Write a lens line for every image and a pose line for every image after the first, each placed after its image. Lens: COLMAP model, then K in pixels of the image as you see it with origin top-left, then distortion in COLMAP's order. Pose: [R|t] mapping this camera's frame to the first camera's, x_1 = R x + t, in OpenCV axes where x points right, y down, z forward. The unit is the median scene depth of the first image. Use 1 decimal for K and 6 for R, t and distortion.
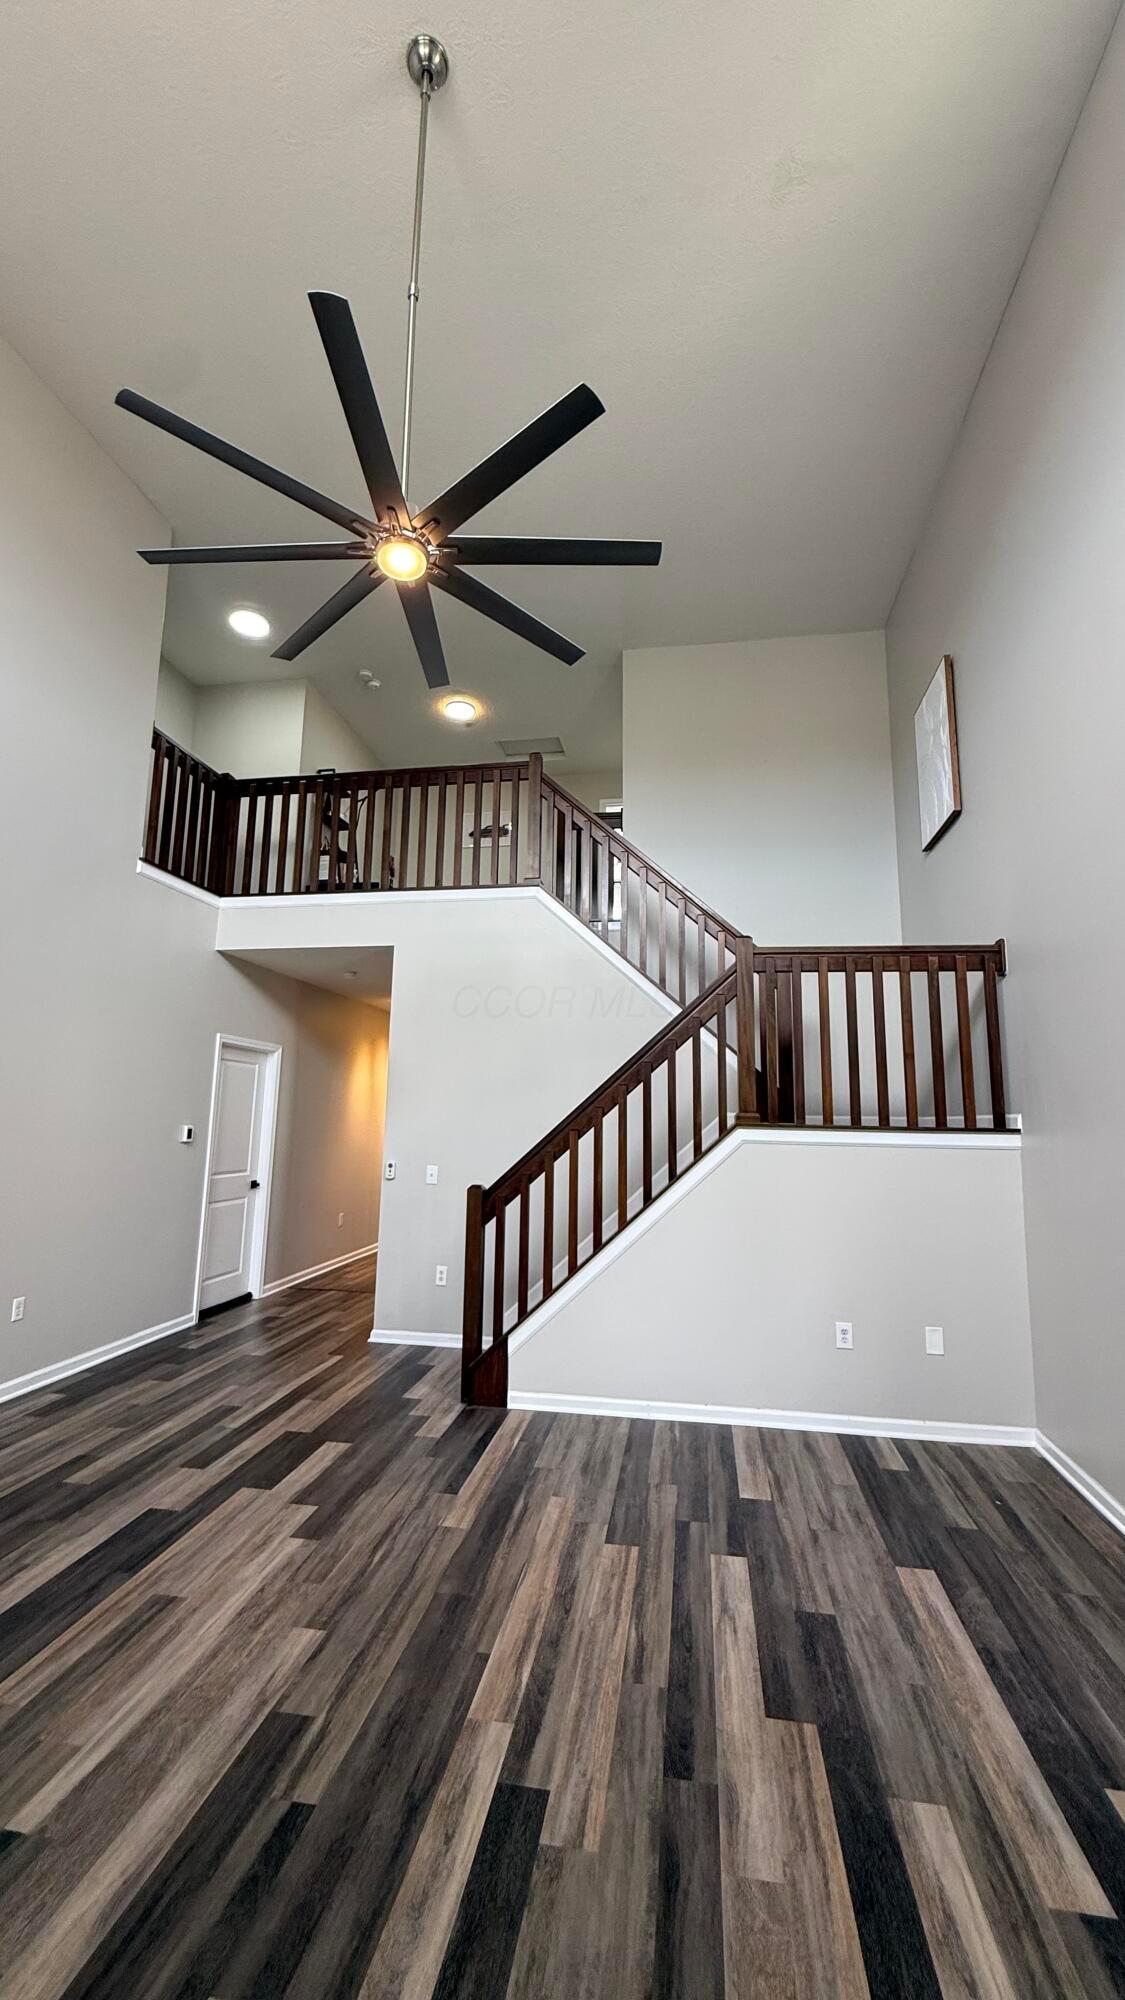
lens RADIAL K [[796.5, 0, 562.5], [0, 796.5, 1000.0], [0, 0, 1]] dist [0.000656, -0.000138]
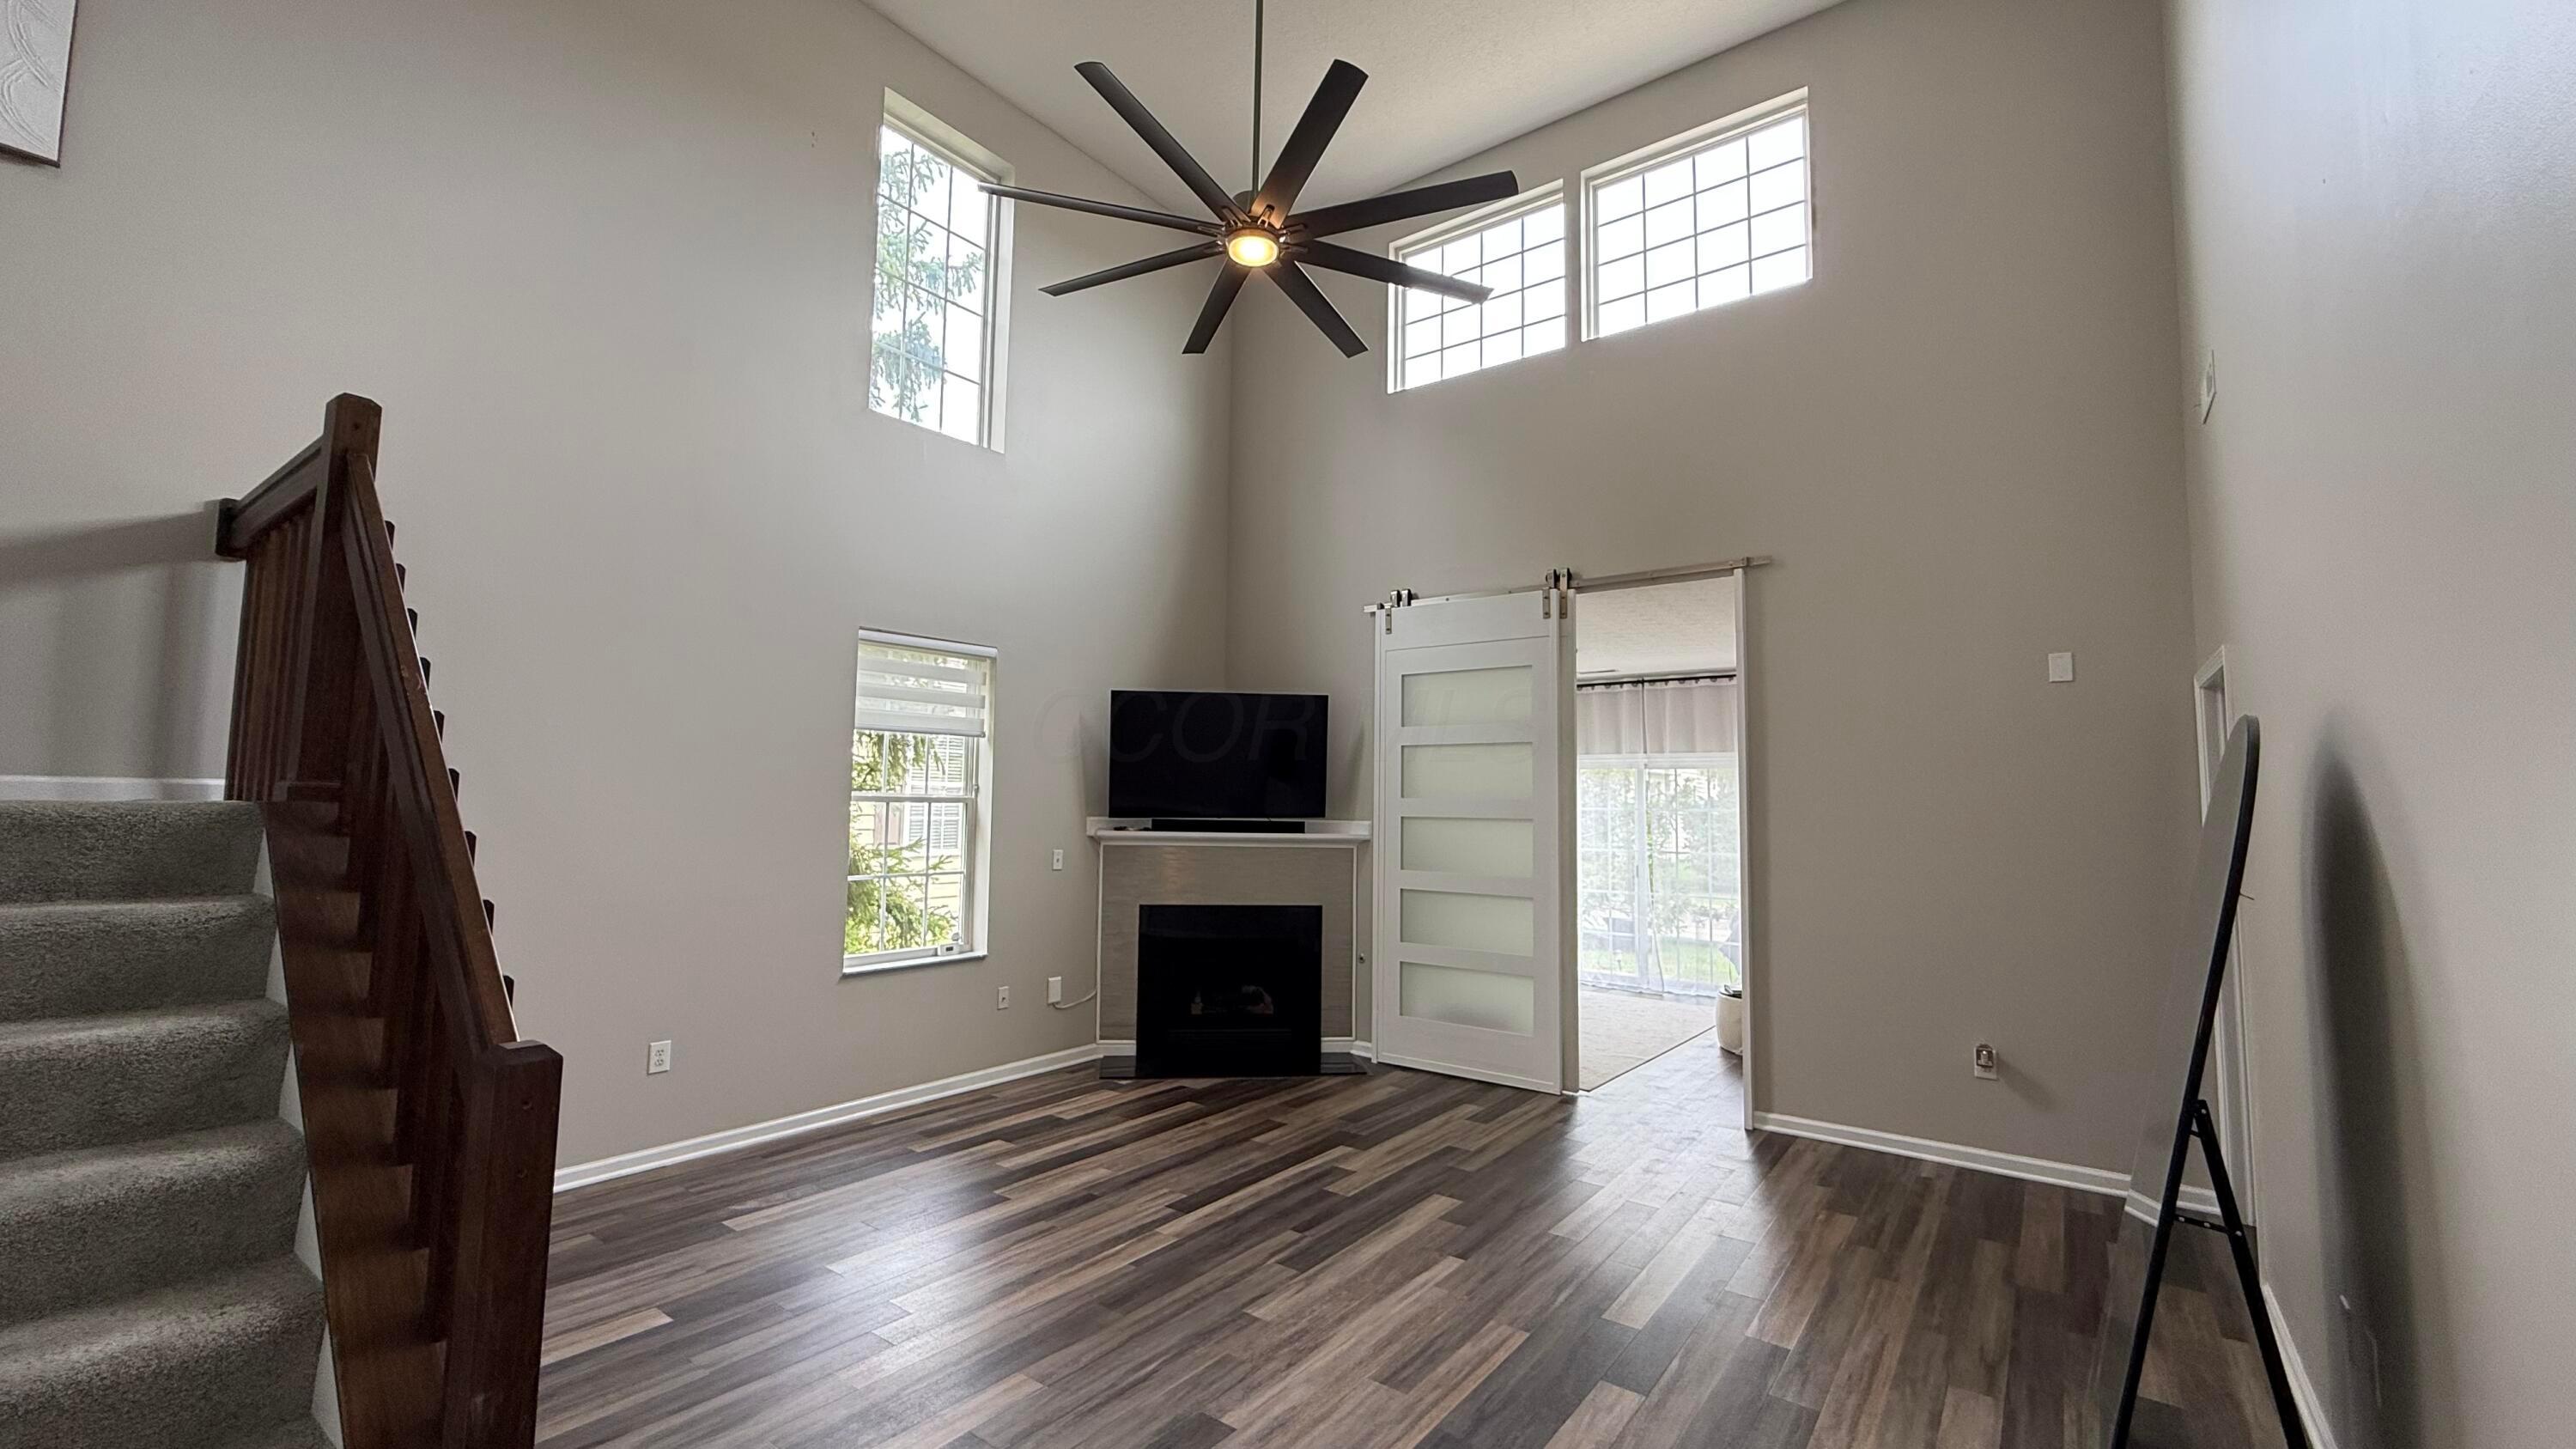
lens RADIAL K [[1026.0, 0, 1284.1], [0, 1026.0, 721.3], [0, 0, 1]] dist [0.000656, -0.000138]
pose [[-0.884644, 0.010798, 0.466142, -0.799606], [-0.098571, 0.972805, -0.209603, 0.265711], [-0.455729, -0.231373, -0.859522, 1.887748]]
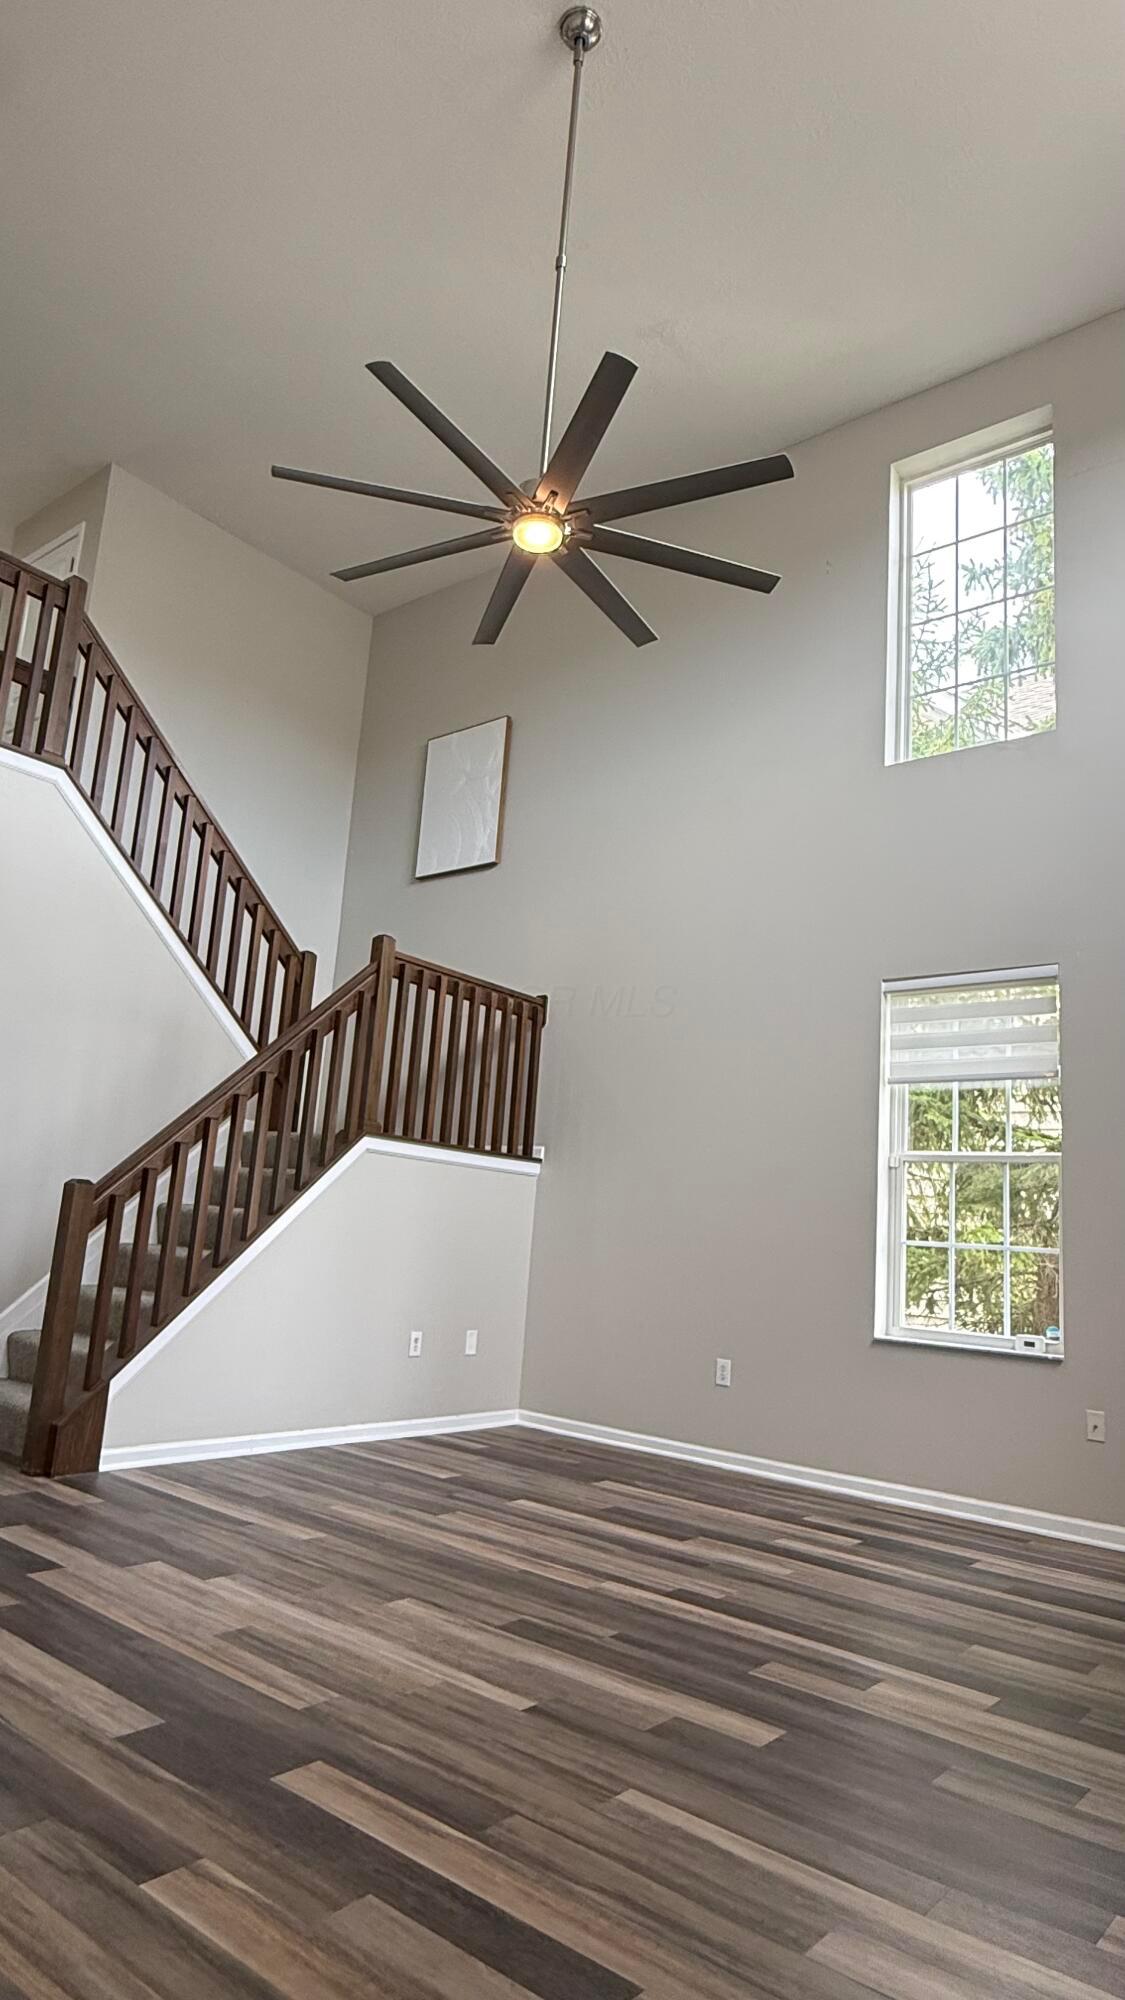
lens RADIAL K [[1175.1, 0, 552.9], [0, 1175.1, 998.6], [0, 0, 1]] dist [0.000883, -0.000878]
pose [[0.499310, 0.193195, 0.844609, -1.291183], [-0.193679, 0.975043, -0.108533, 0.162772], [-0.844499, -0.109392, 0.524267, 0.143811]]
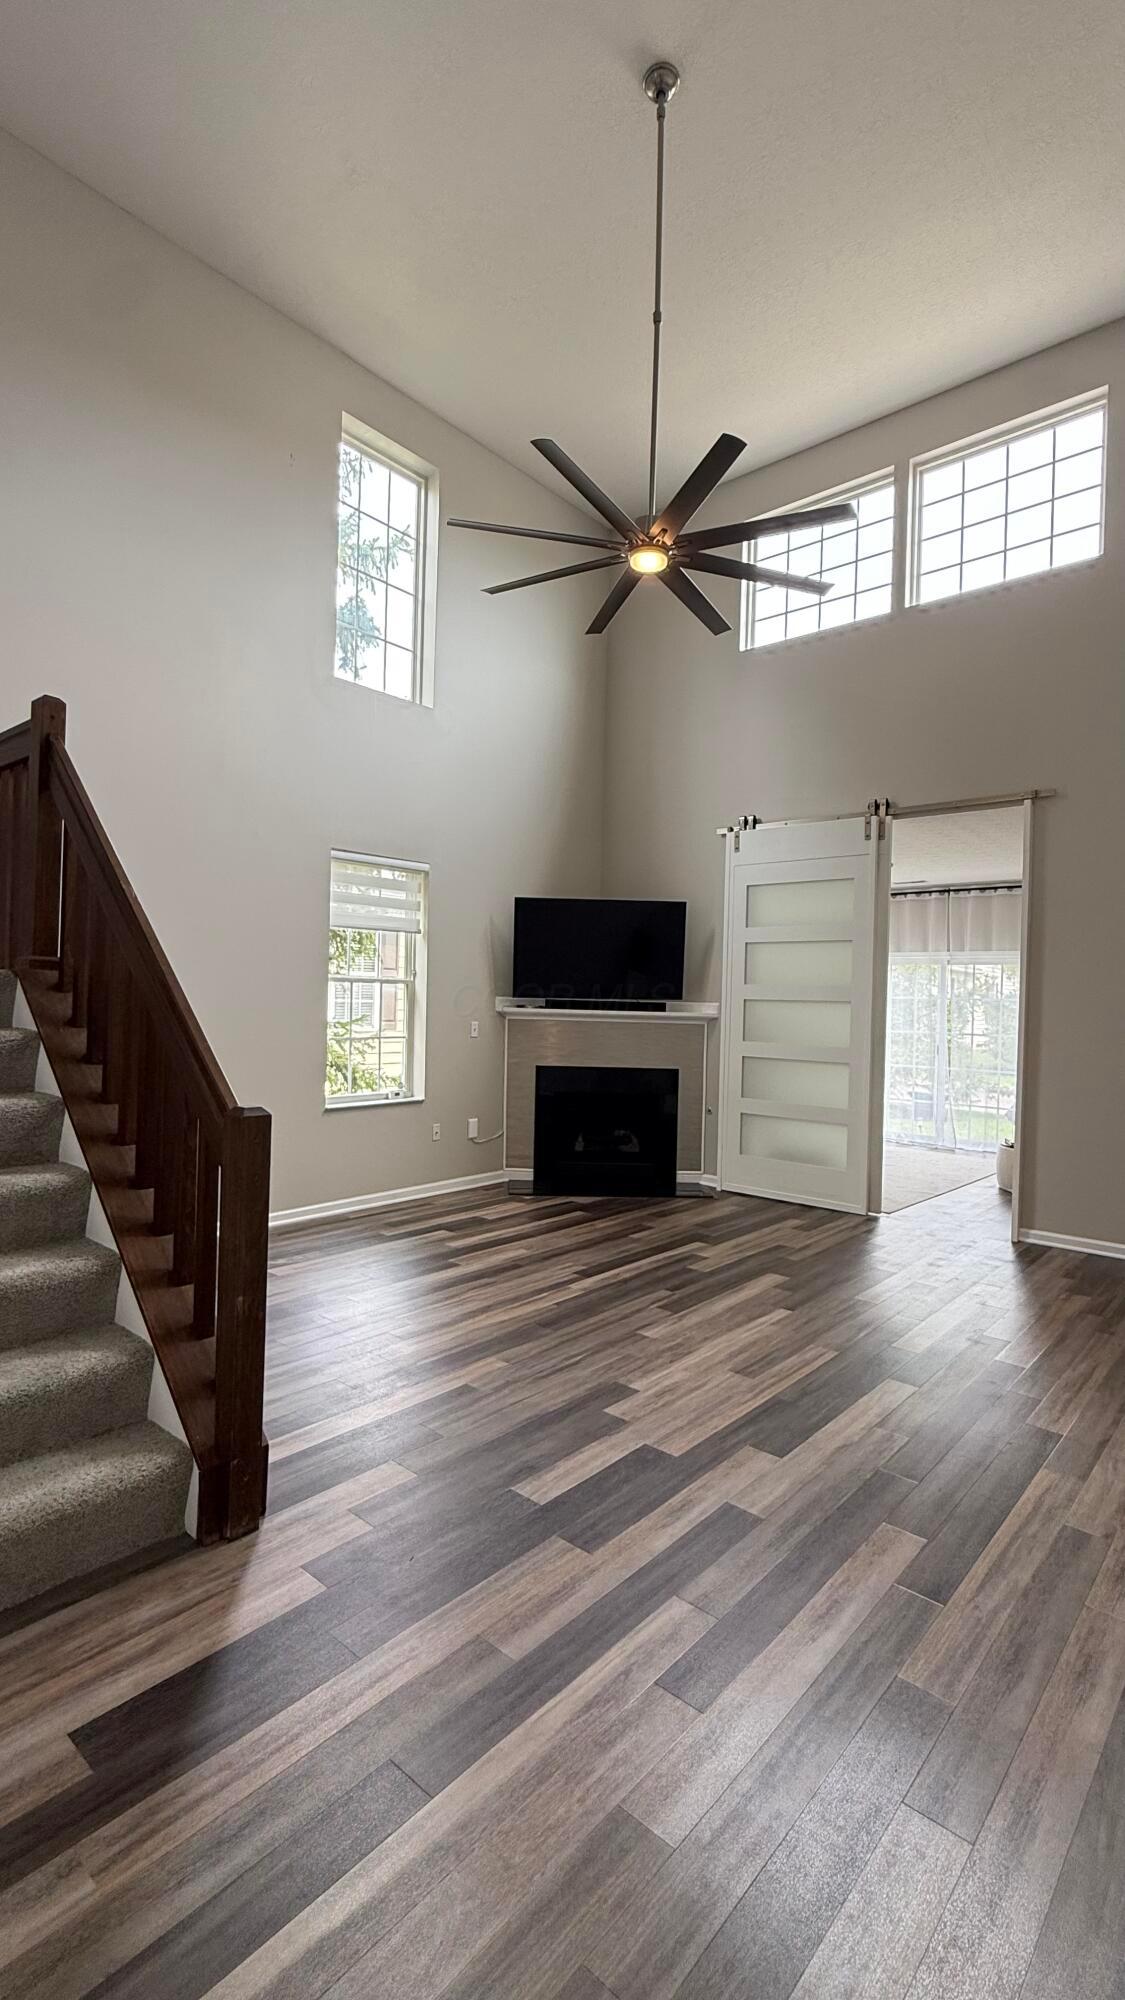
lens RADIAL K [[904.7, 0, 562.5], [0, 904.7, 1000.0], [0, 0, 1]] dist [0.000019, 0.000035]
pose [[-0.849953, -0.038146, 0.525475, -0.858337], [-0.118126, 0.985781, -0.119508, 0.328710], [-0.513445, -0.163648, -0.842374, 2.133781]]
